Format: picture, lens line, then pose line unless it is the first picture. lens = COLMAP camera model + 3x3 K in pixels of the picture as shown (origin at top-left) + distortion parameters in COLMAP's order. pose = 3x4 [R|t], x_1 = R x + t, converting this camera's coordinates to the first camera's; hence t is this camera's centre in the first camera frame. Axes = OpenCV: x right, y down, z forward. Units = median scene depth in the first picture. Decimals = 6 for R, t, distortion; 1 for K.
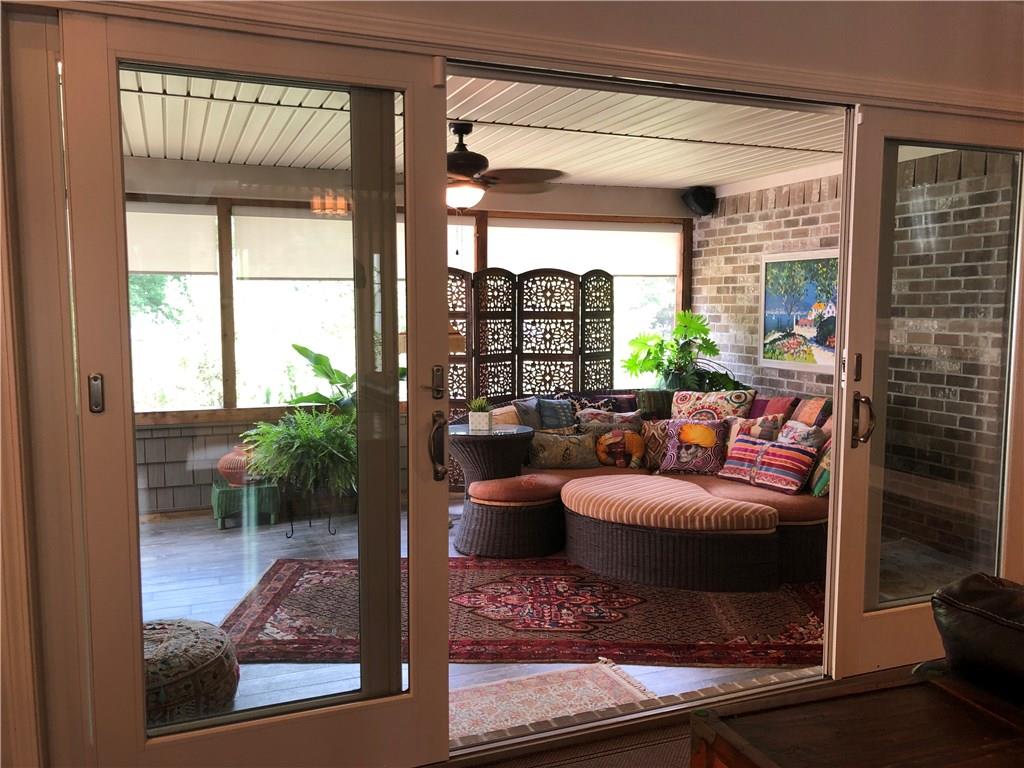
lens RADIAL K [[850.0, 0, 517.2], [0, 850.0, 385.0], [0, 0, 1]] dist [0.005726, -0.010870]
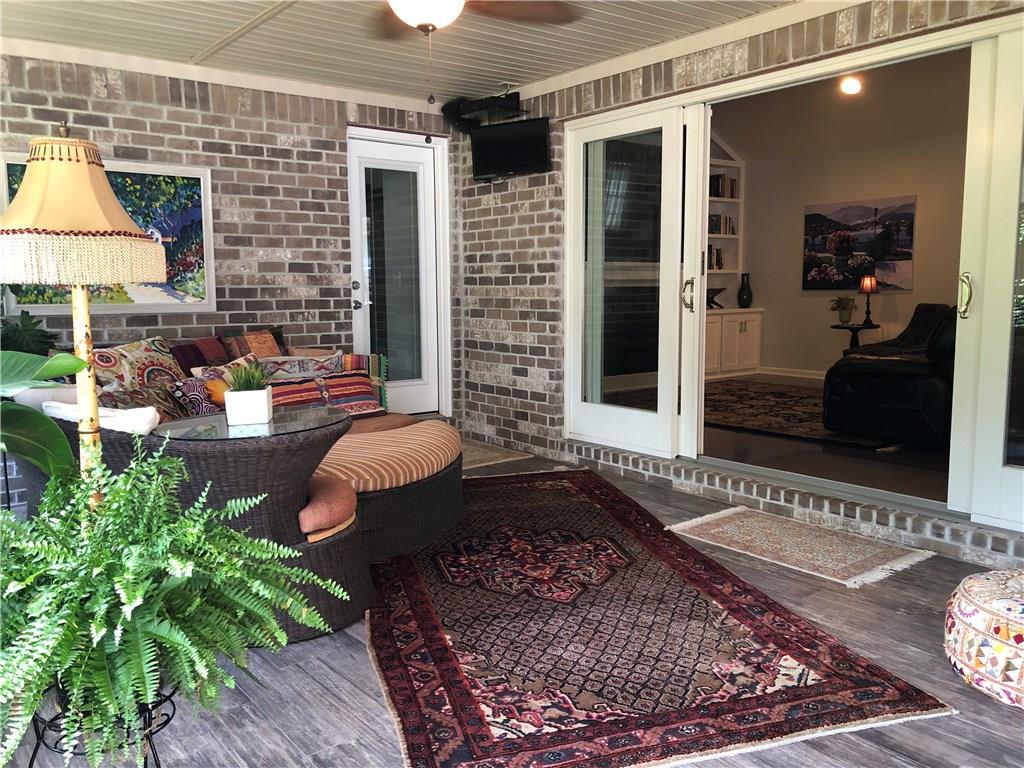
lens RADIAL K [[850.0, 0, 518.3], [0, 850.0, 384.7], [0, 0, 1]] dist [0.005726, -0.010870]
pose [[-0.284474, -0.108728, 0.952498, -0.653042], [0.094806, 0.985487, 0.140809, -0.033027], [-0.953984, 0.130359, -0.270037, 1.065675]]
